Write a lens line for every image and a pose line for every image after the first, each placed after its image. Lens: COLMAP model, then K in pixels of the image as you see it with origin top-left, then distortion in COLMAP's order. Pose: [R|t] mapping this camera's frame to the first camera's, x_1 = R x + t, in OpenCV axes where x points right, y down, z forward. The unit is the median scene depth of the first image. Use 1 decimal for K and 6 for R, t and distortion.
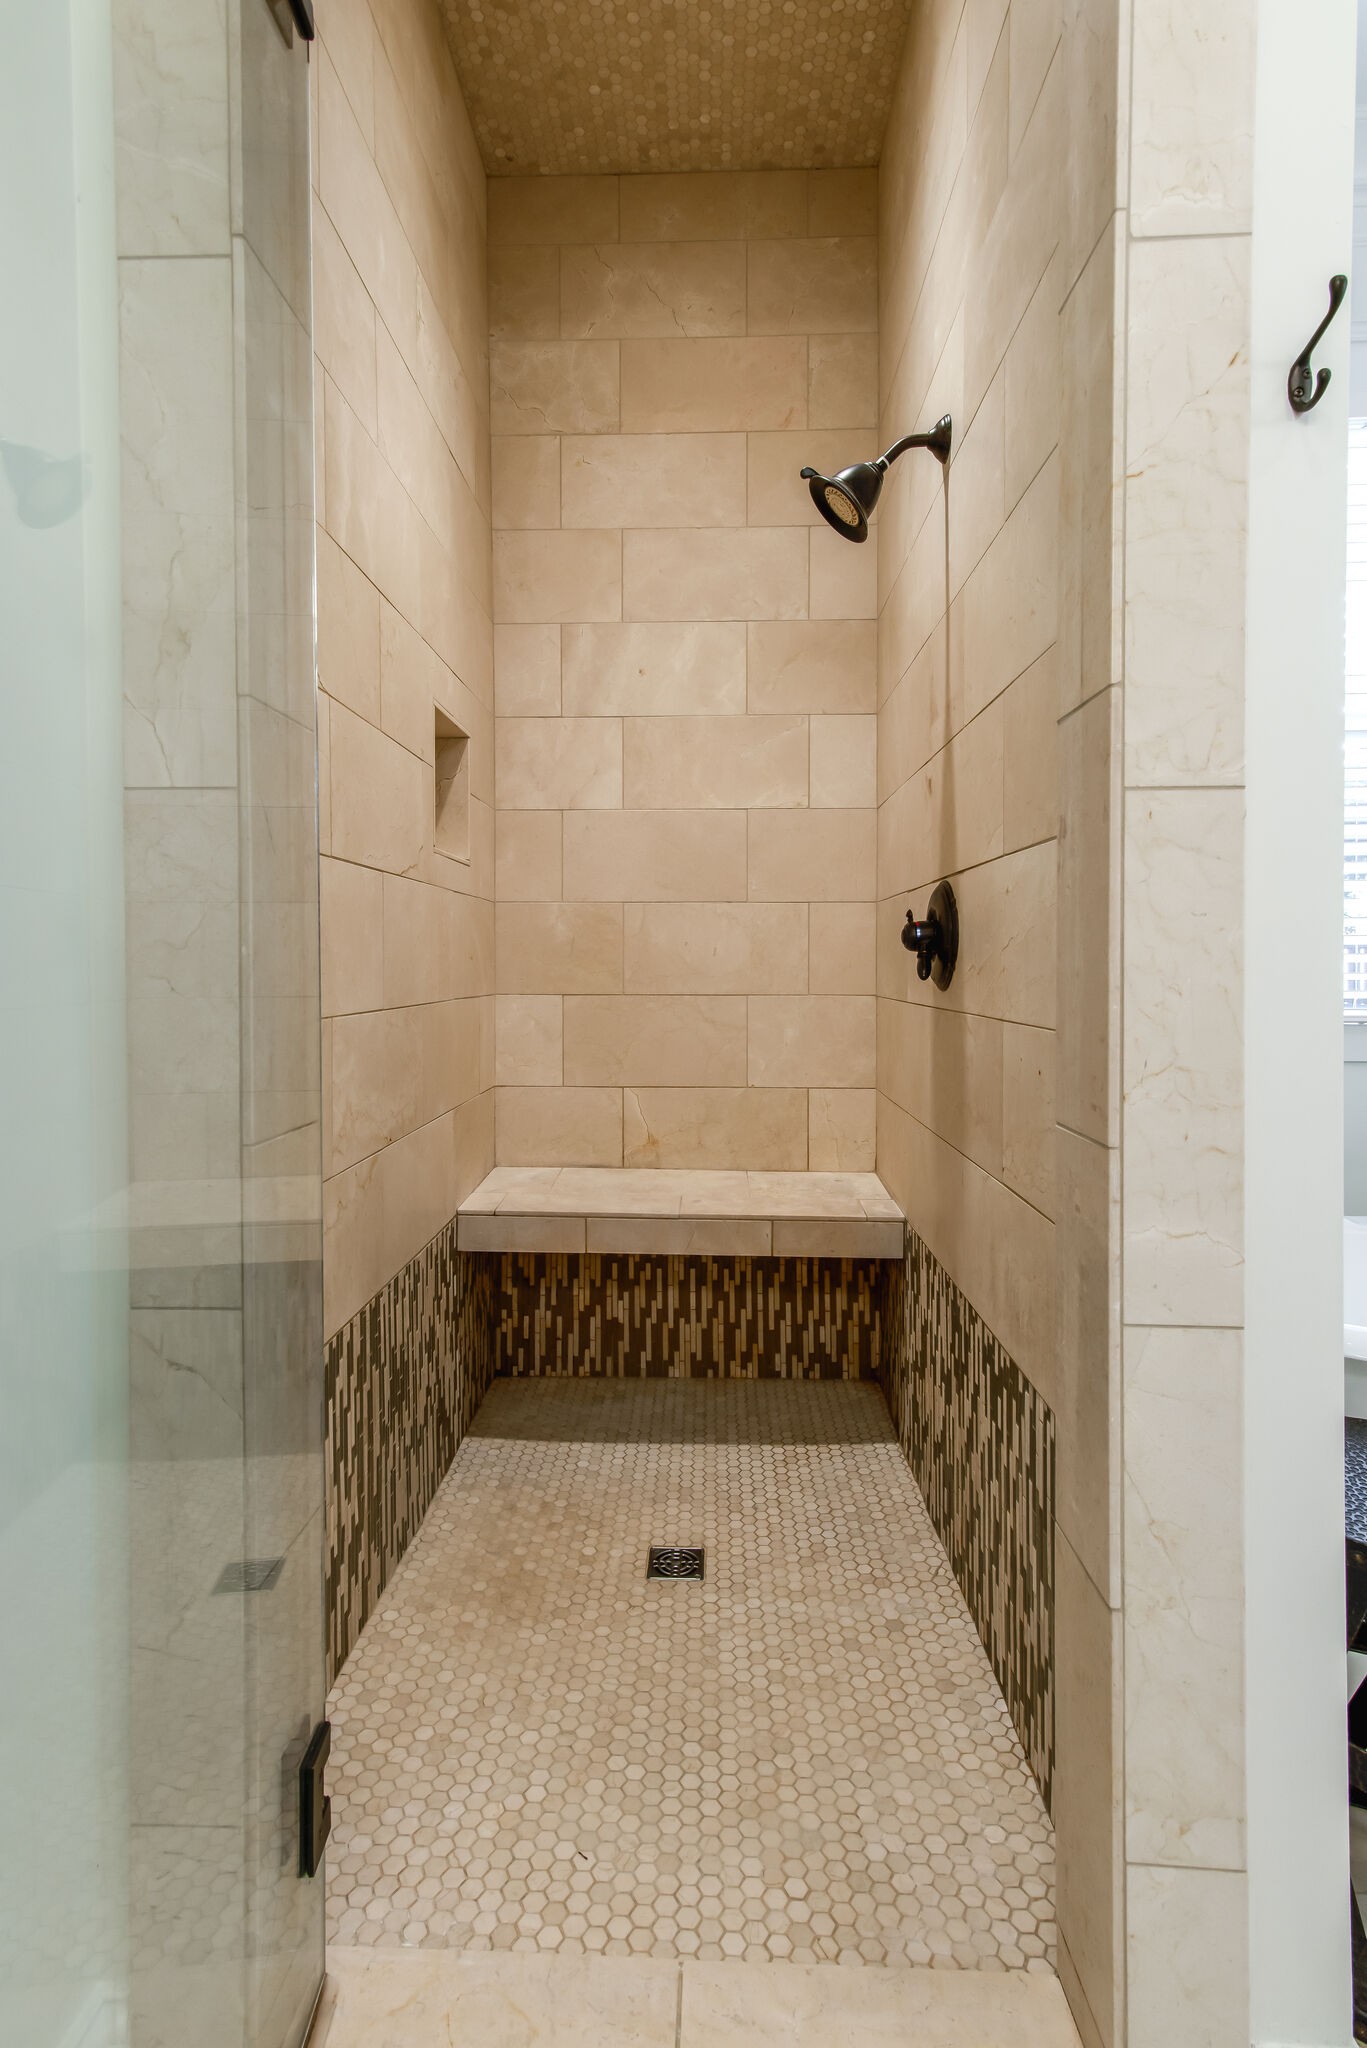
lens RADIAL K [[990.8, 0, 679.4], [0, 990.8, 1000.1], [0, 0, 1]] dist [0.015570, -0.000166]
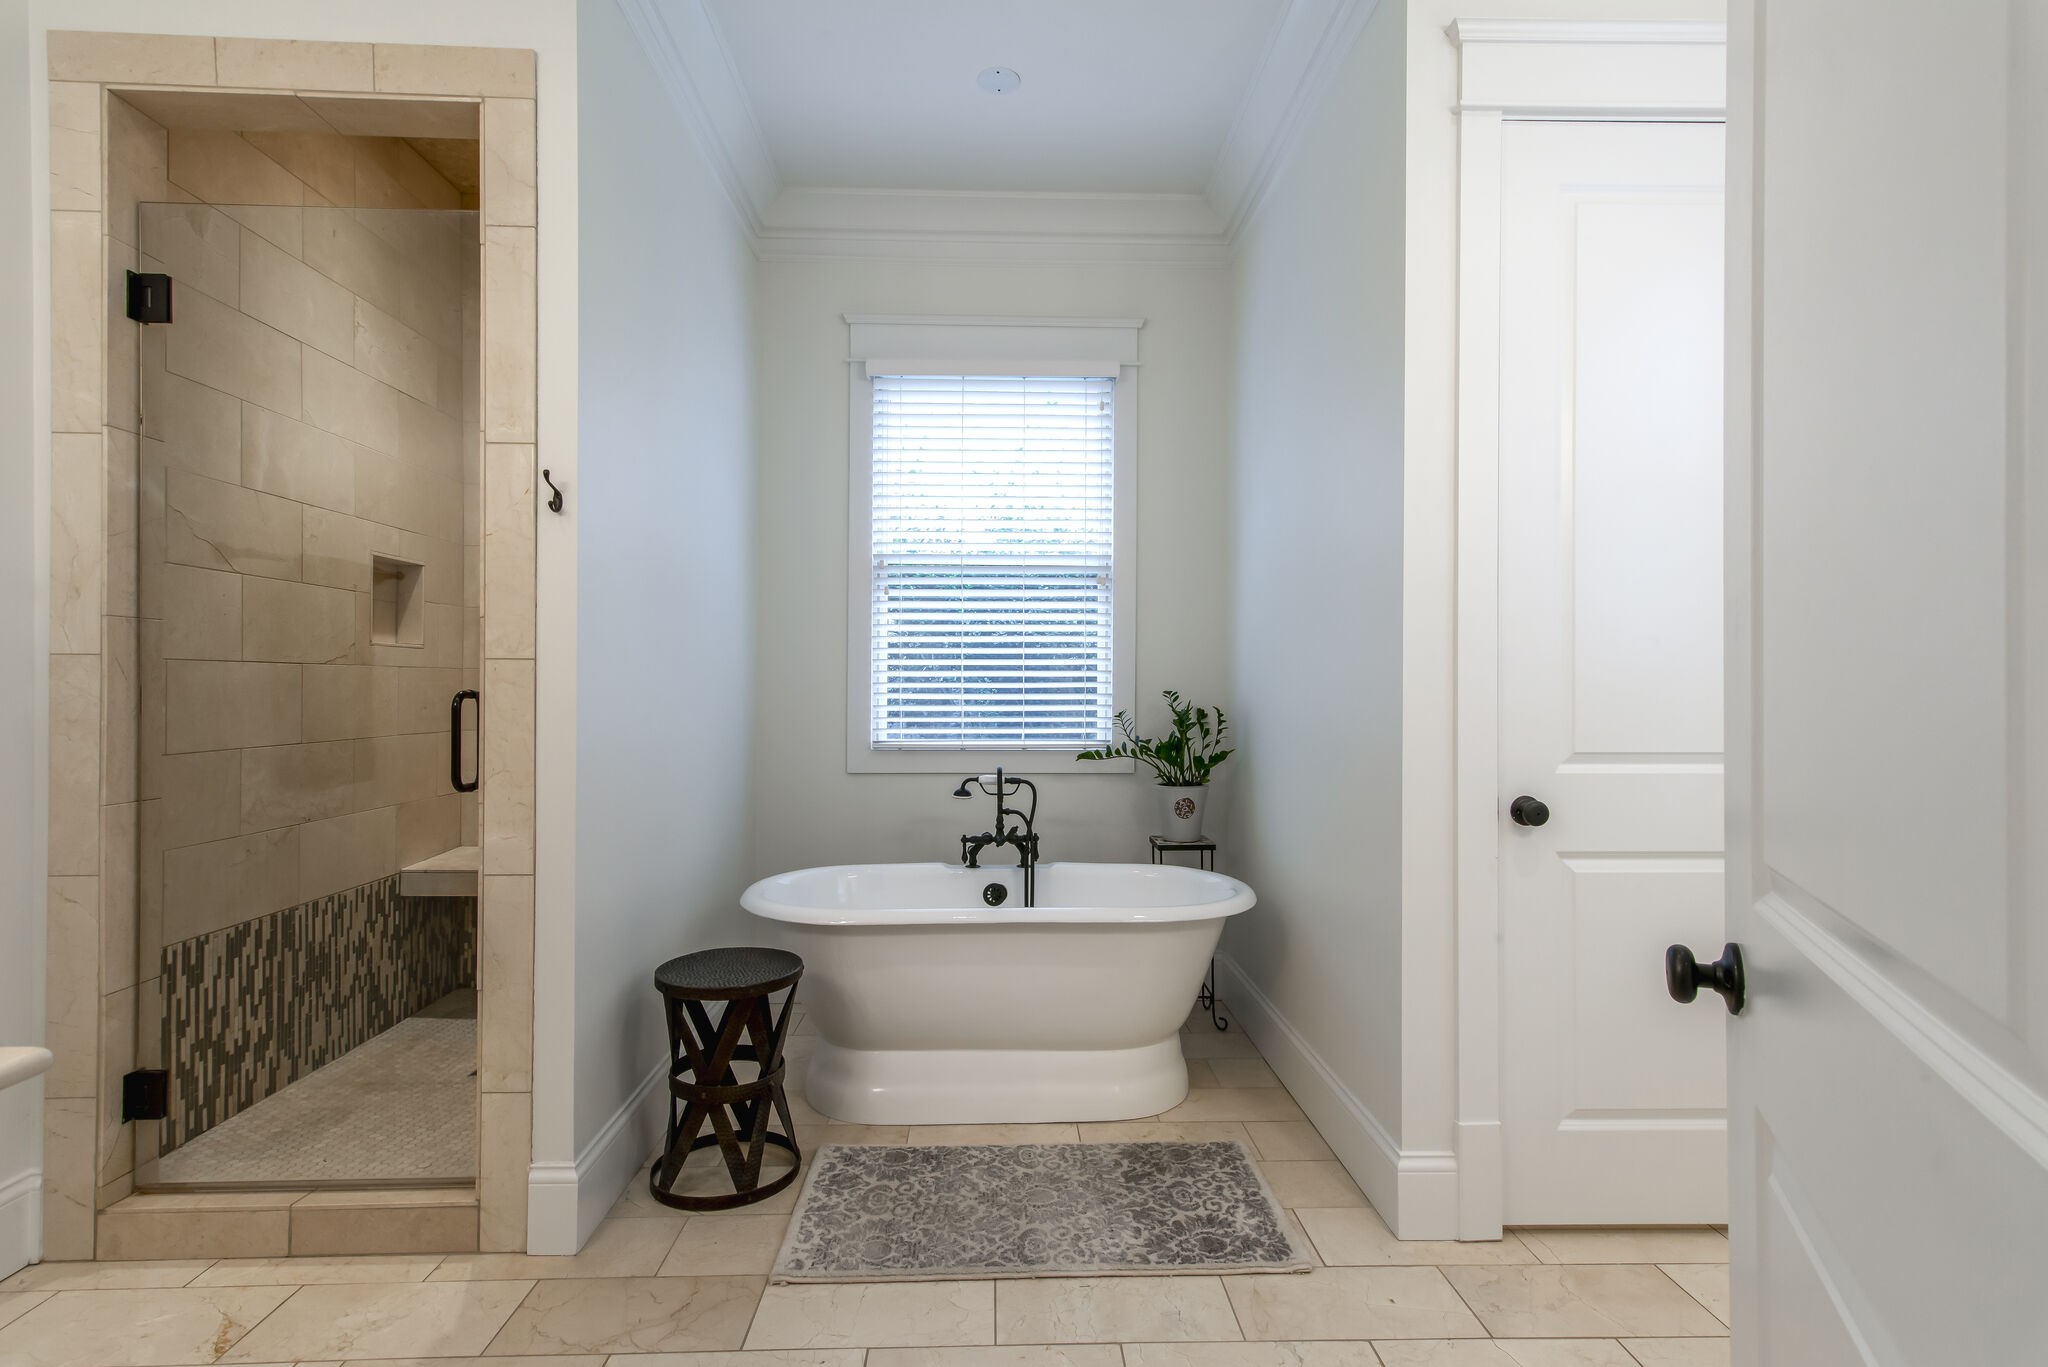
lens RADIAL K [[972.6, 0, 1029.5], [0, 972.6, 703.6], [0, 0, 1]] dist [0.017975, 0.000033]
pose [[0.997537, 0.003583, 0.070056, 0.864038], [-0.002258, 0.999817, -0.018993, -0.030353], [-0.070111, 0.018788, 0.997362, -0.811305]]
